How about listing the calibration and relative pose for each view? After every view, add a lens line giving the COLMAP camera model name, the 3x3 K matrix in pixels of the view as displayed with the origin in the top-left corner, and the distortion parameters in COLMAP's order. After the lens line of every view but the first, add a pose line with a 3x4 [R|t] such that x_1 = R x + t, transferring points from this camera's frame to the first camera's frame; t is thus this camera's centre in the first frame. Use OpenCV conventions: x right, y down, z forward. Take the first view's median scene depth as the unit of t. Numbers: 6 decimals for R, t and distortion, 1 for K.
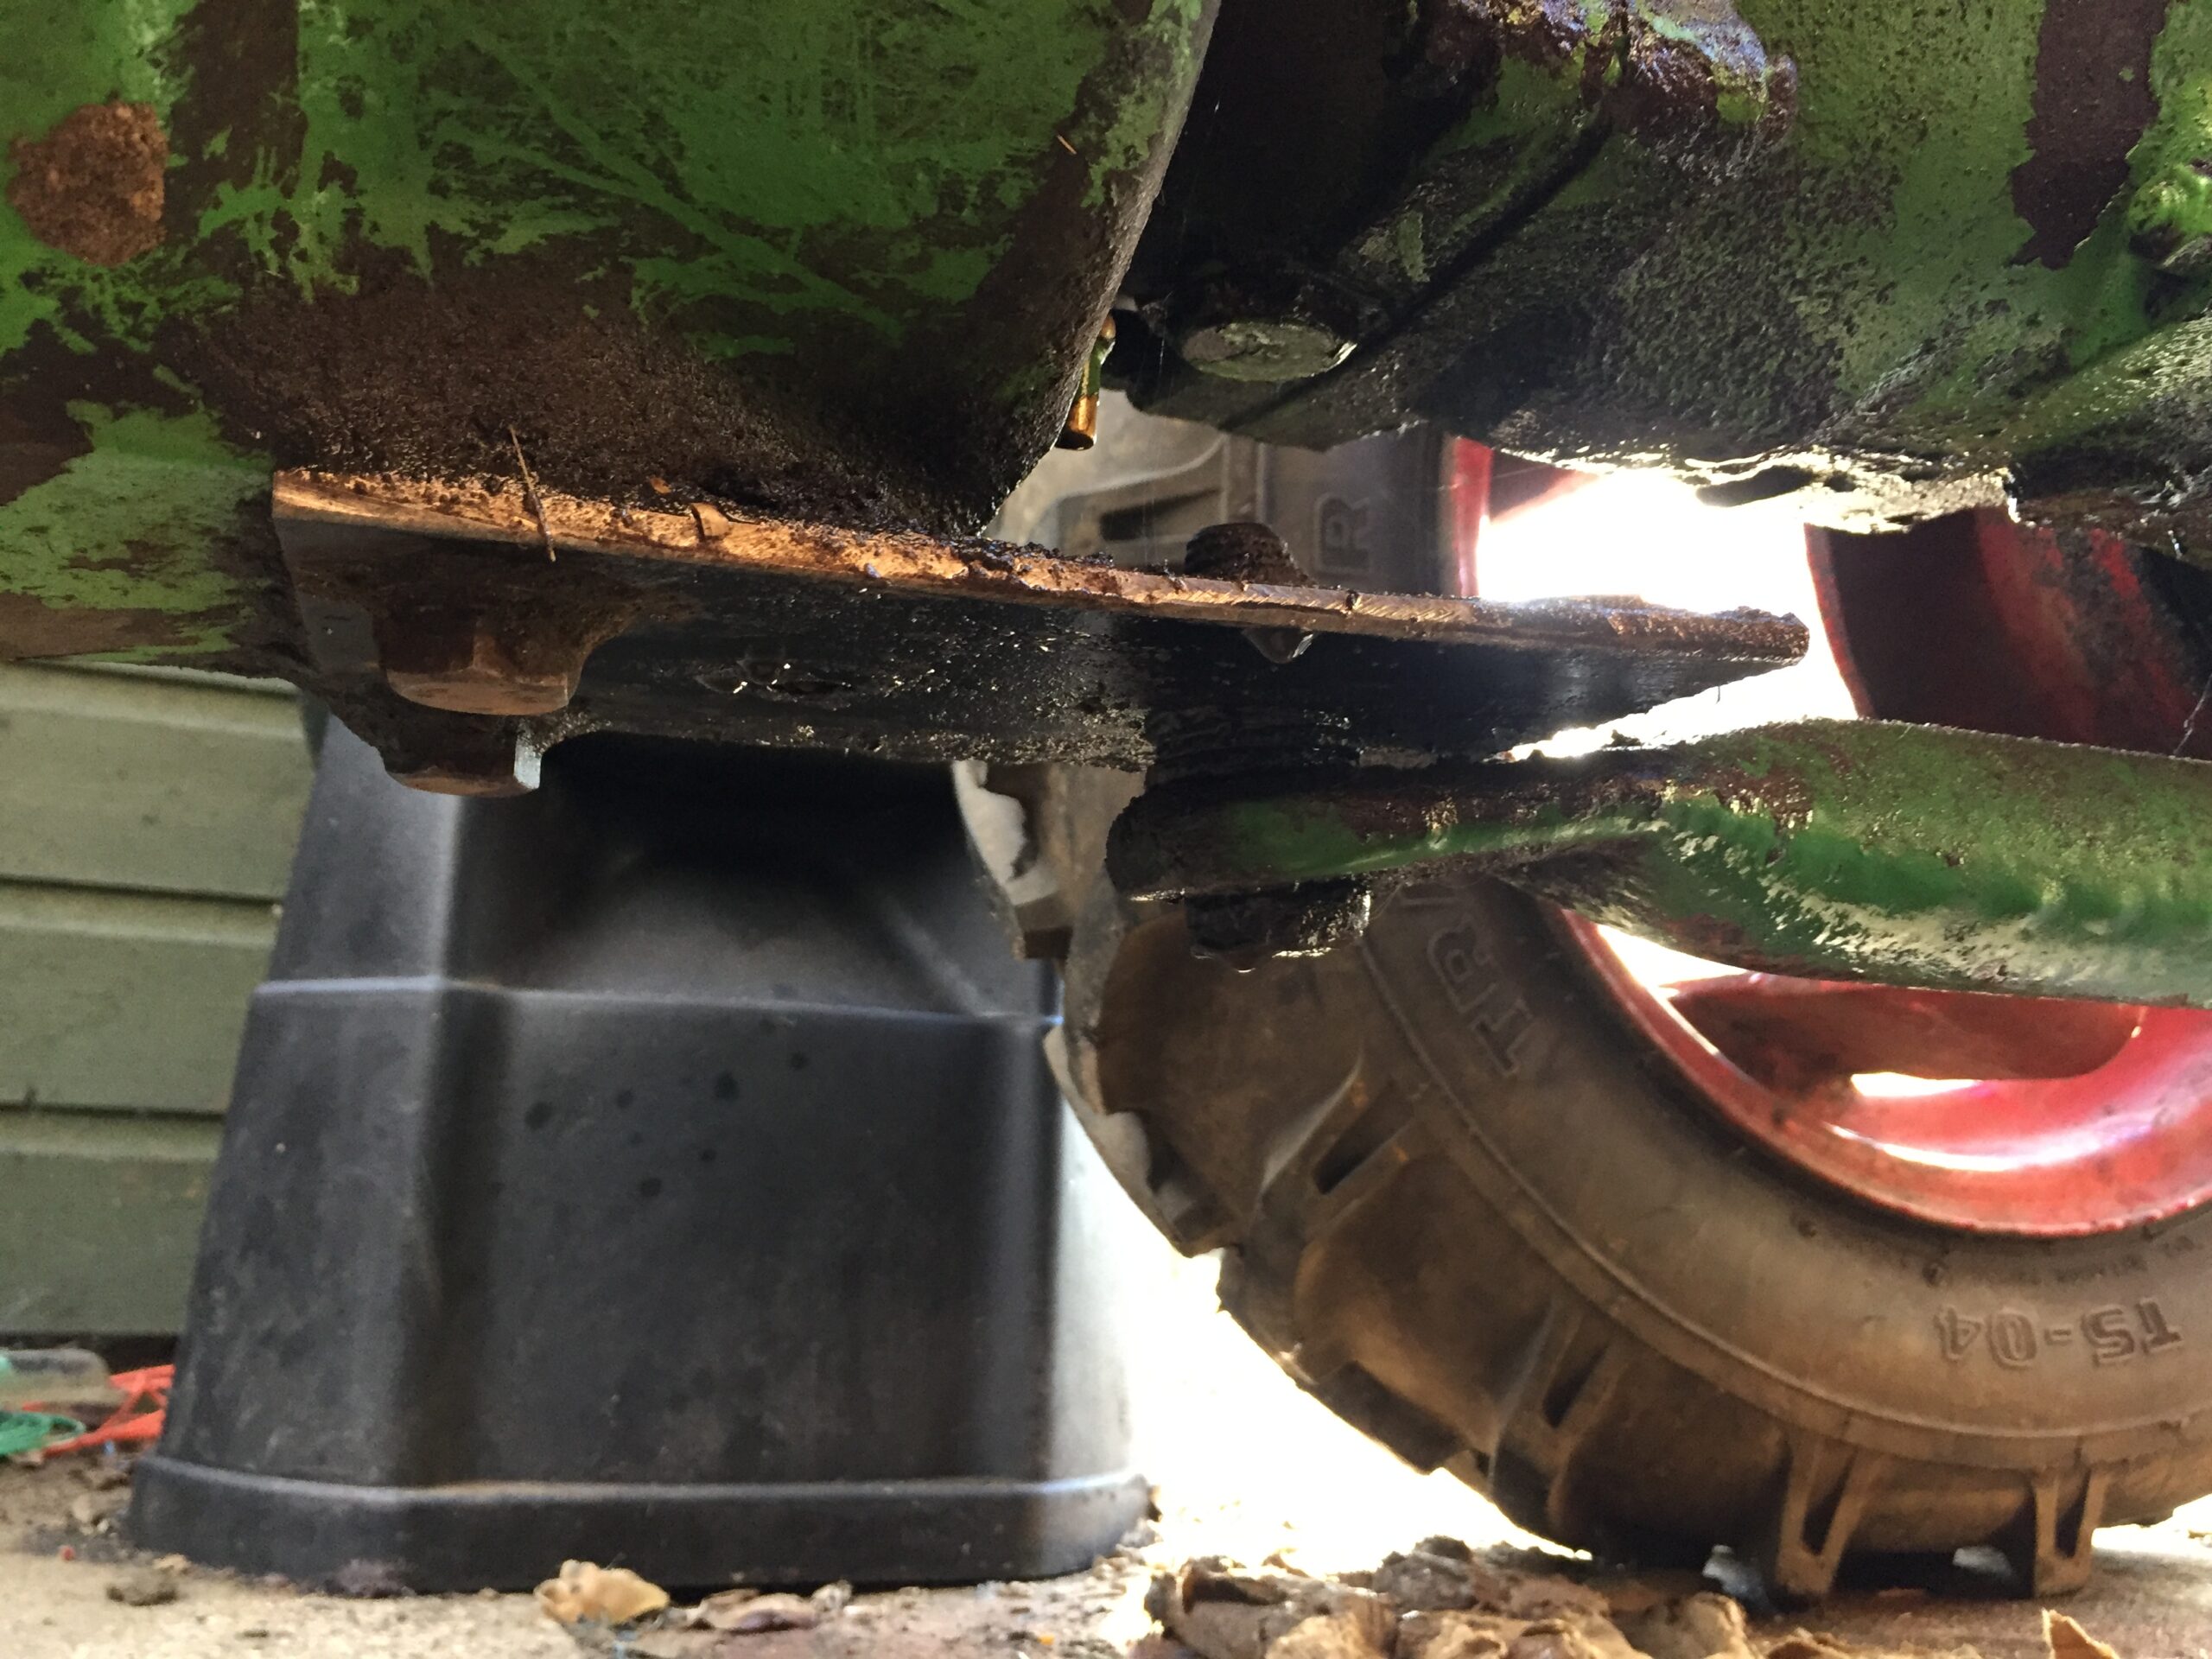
lens RADIAL K [[1911.8, 0, 1107.8], [0, 1911.8, 814.3], [0, 0, 1]] dist [0.076971, -0.129594]
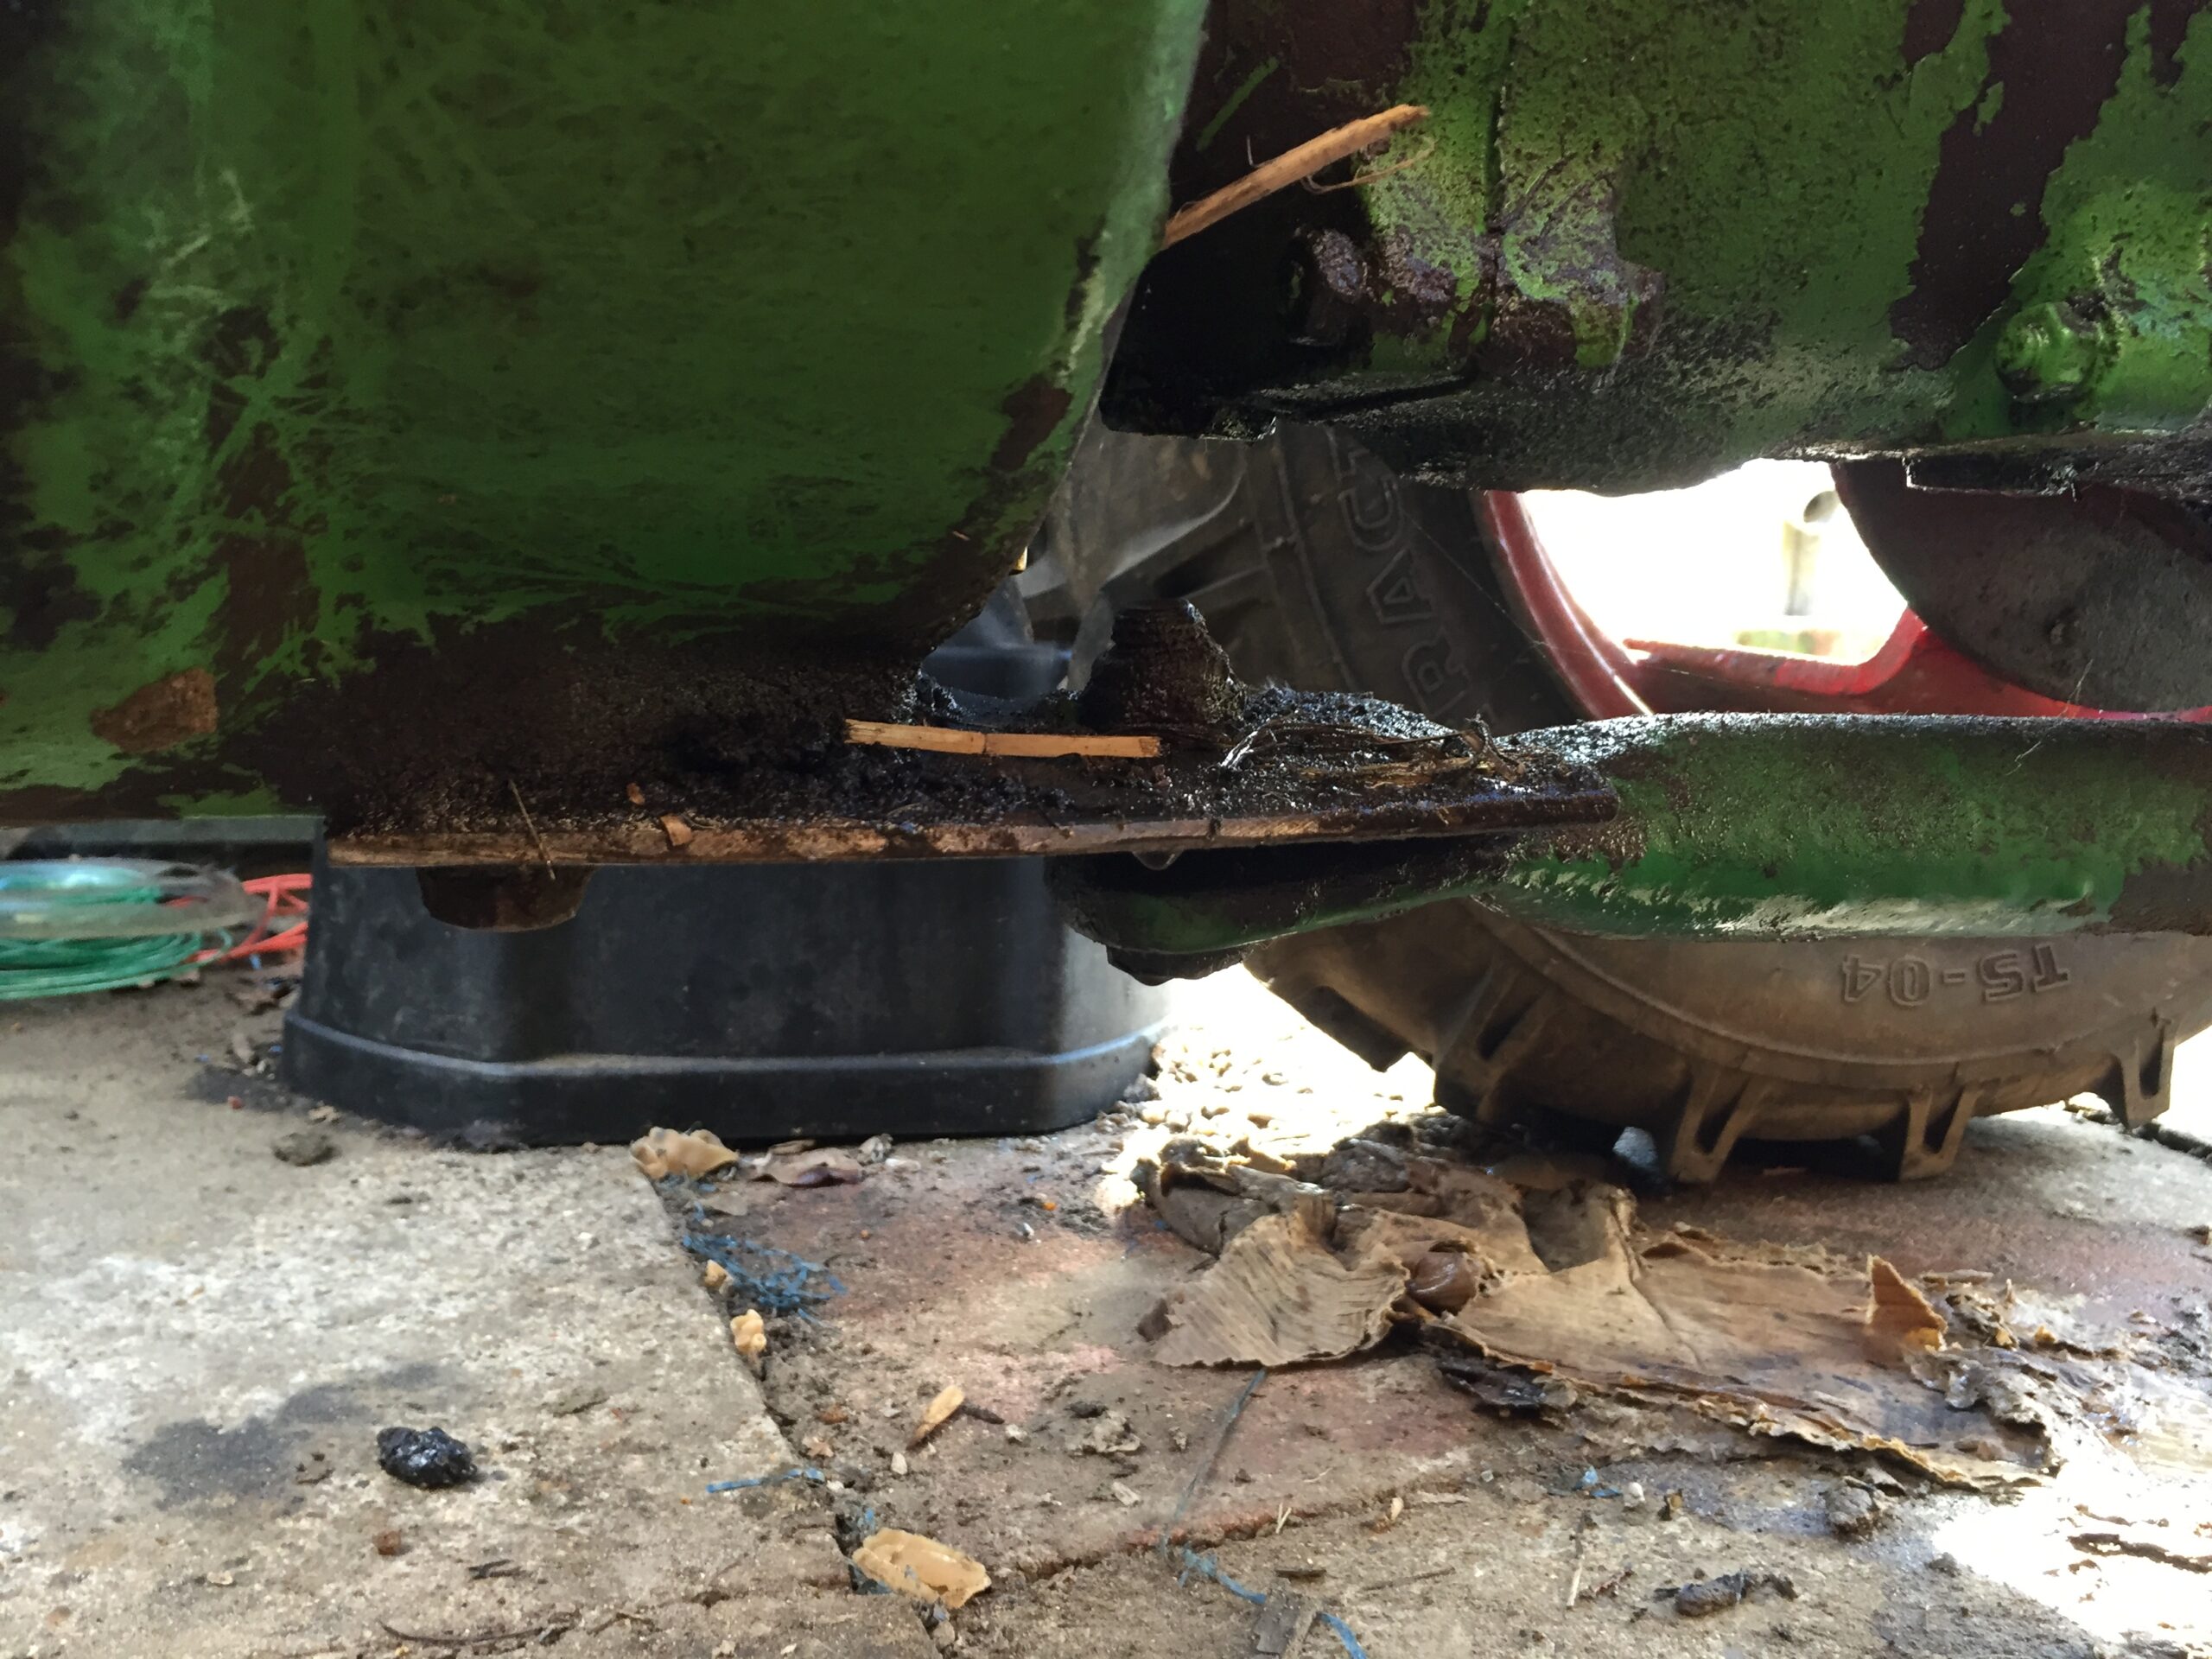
lens RADIAL K [[1911.8, 0, 1109.3], [0, 1911.8, 805.2], [0, 0, 1]] dist [0.076971, -0.129594]
pose [[0.999152, 0.024414, -0.033145, 0.038728], [-0.012300, 0.945422, 0.325617, -0.198692], [0.039286, -0.324933, 0.944921, -0.052434]]
